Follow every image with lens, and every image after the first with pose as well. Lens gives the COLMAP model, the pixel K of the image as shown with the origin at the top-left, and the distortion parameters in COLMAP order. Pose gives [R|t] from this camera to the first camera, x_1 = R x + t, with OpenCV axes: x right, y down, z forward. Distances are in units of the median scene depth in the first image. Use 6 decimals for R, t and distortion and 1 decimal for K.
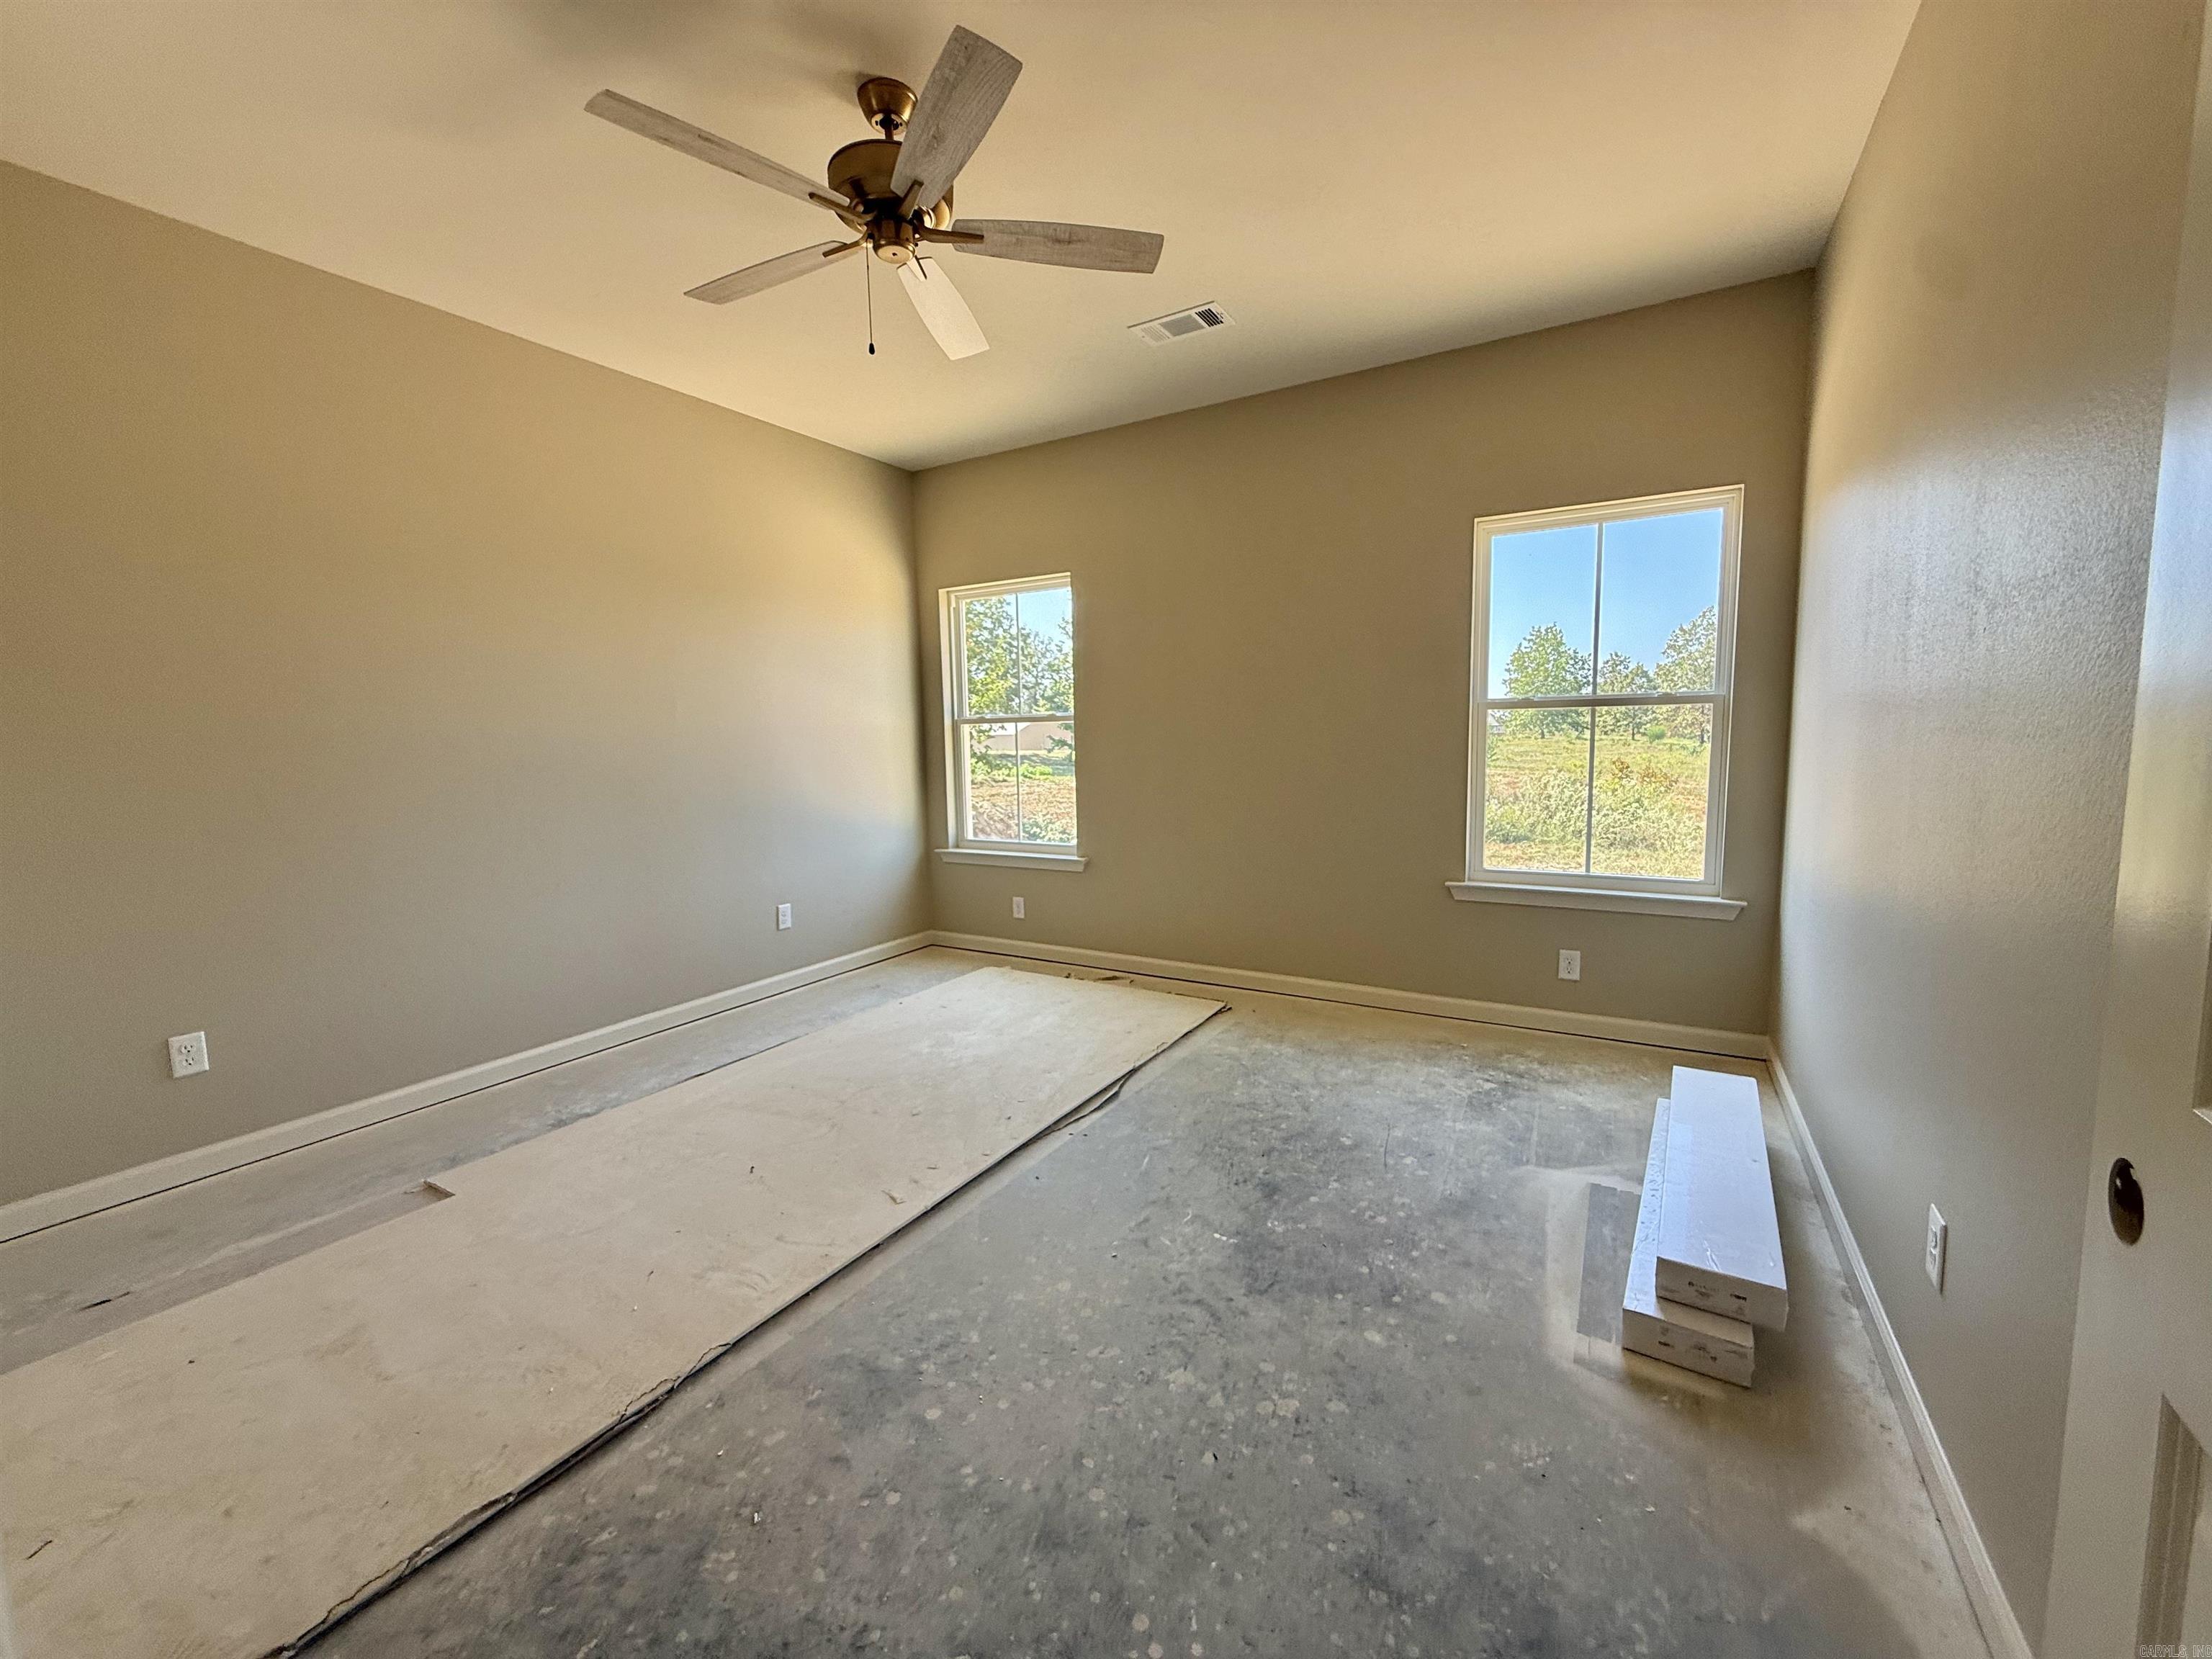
lens RADIAL K [[882.7, 0, 1099.1], [0, 882.7, 827.1], [0, 0, 1]] dist [0.000143, 0.000000]
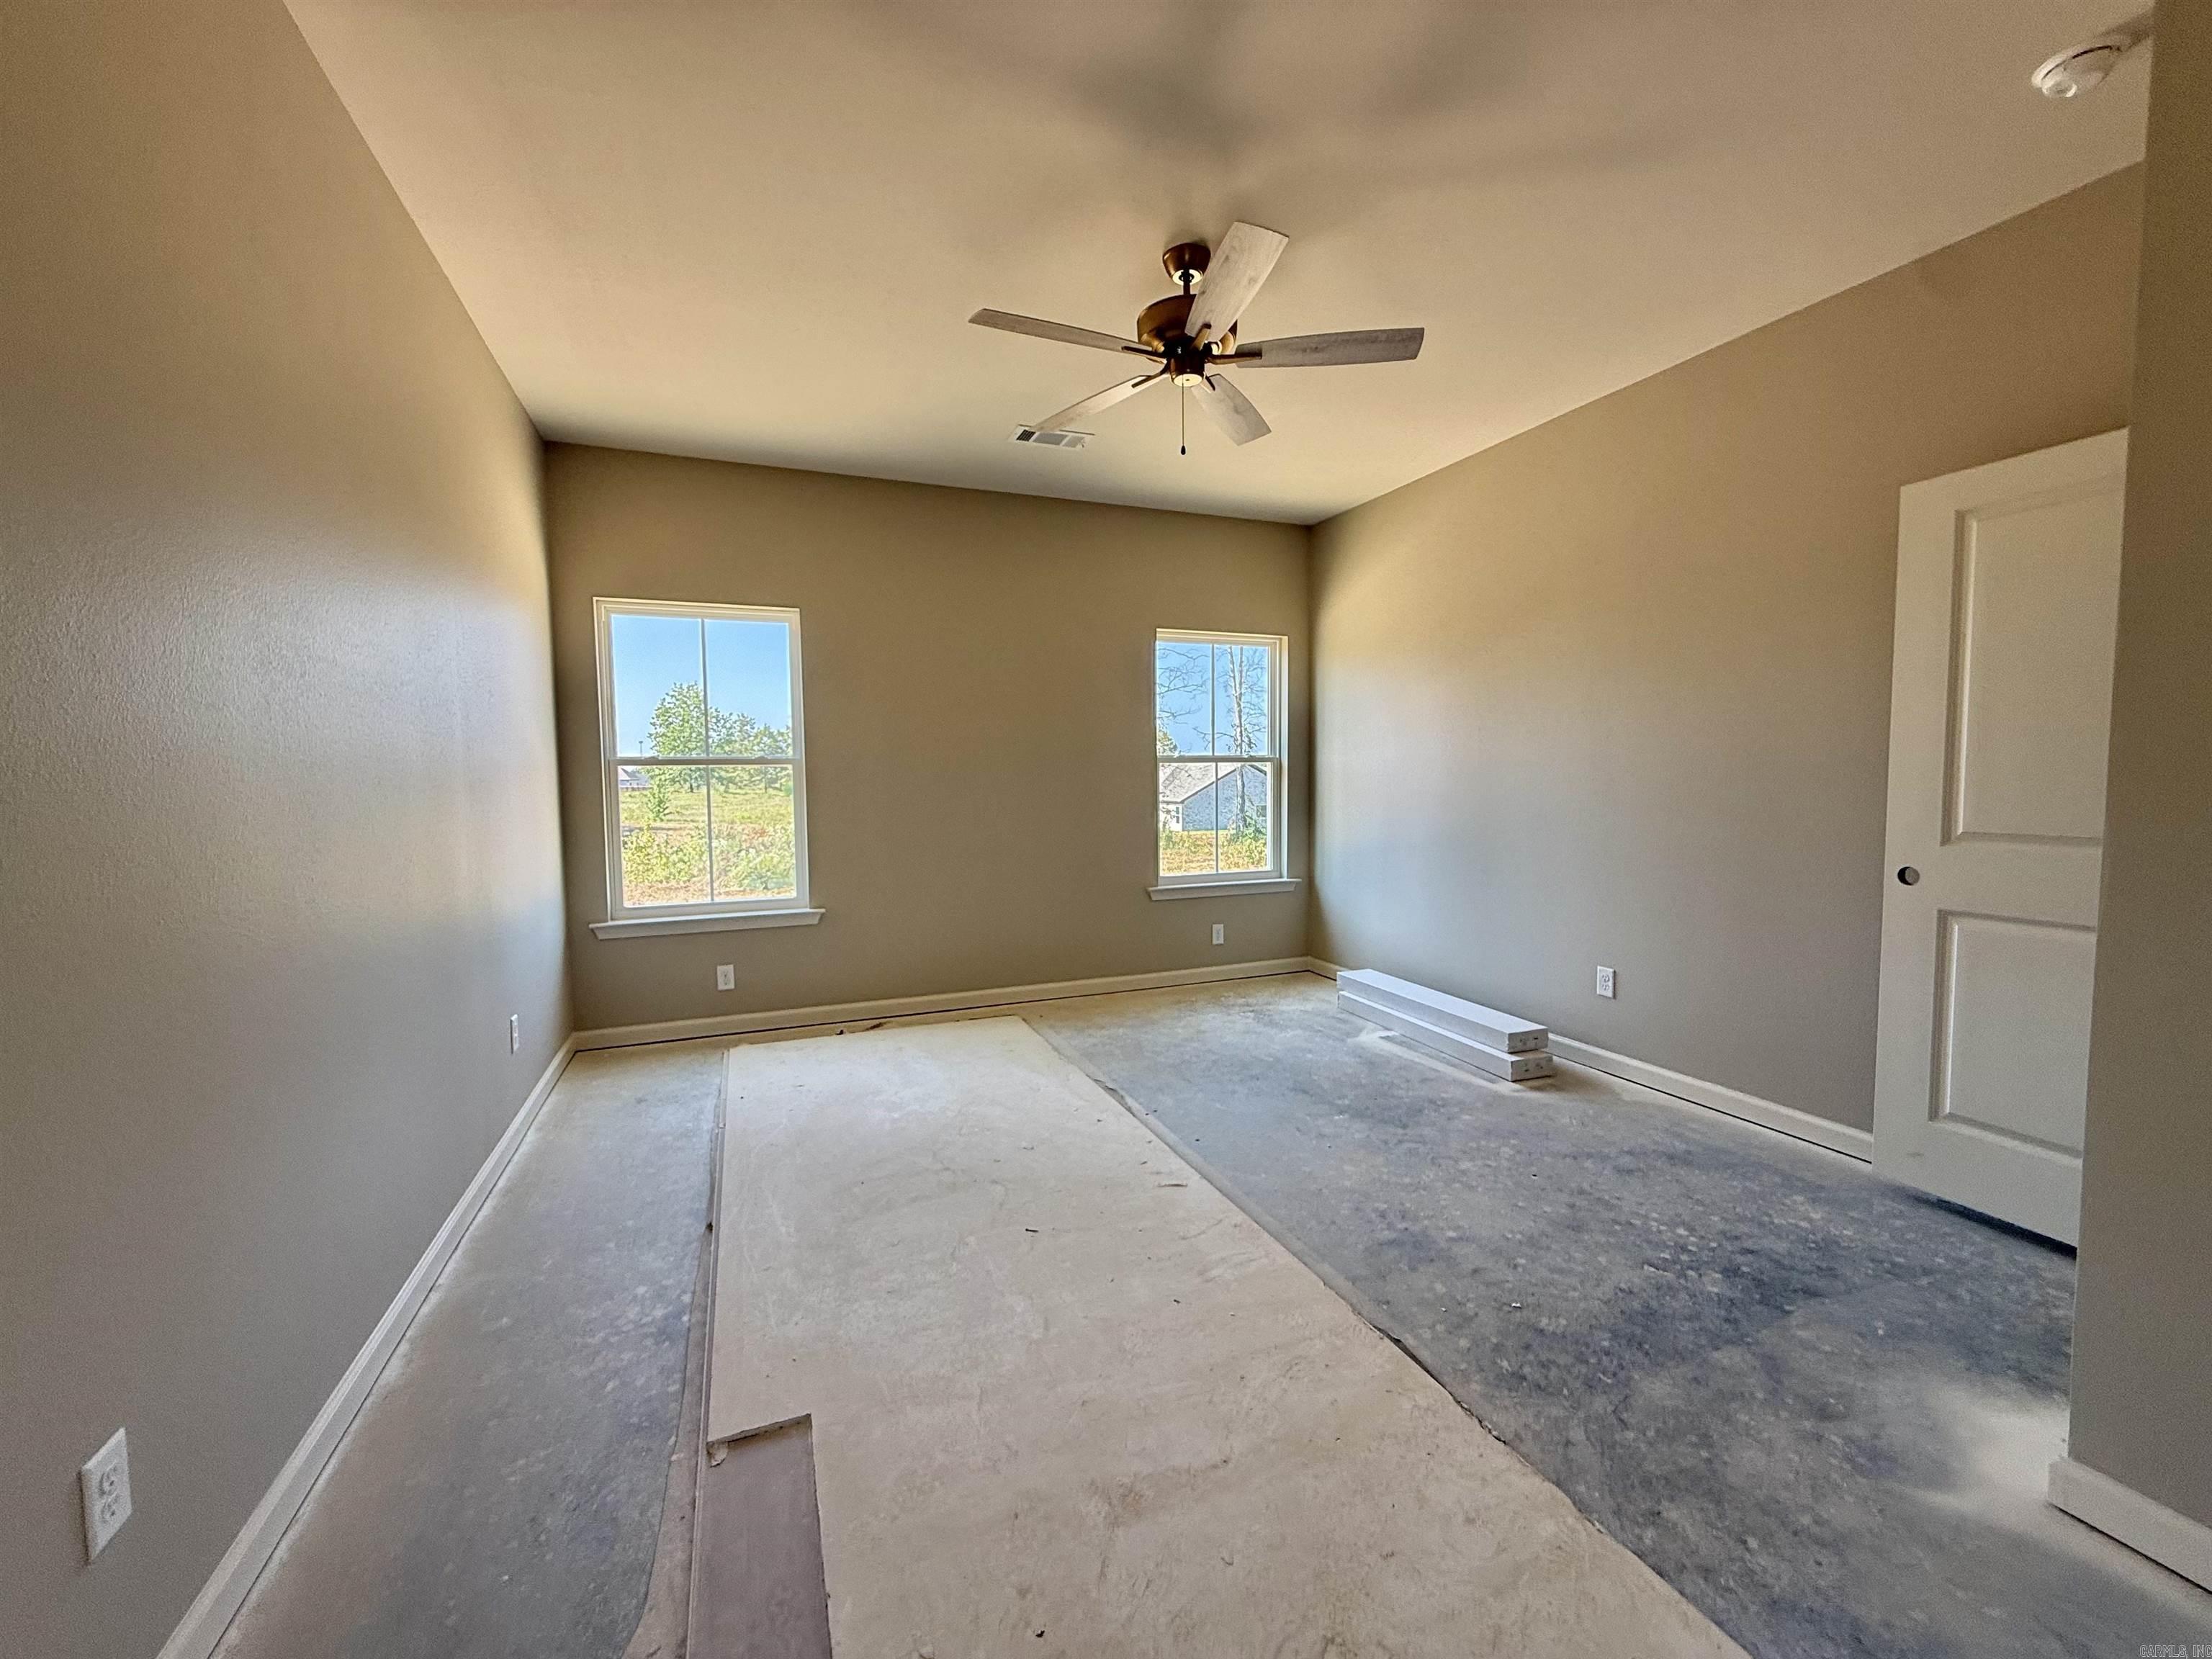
lens RADIAL K [[882.7, 0, 1099.1], [0, 882.7, 827.1], [0, 0, 1]] dist [0.000143, 0.000000]
pose [[0.604866, -0.034476, 0.795580, -0.869873], [0.083291, 0.996322, -0.020150, -0.012591], [-0.791959, 0.078452, 0.605513, 0.272500]]
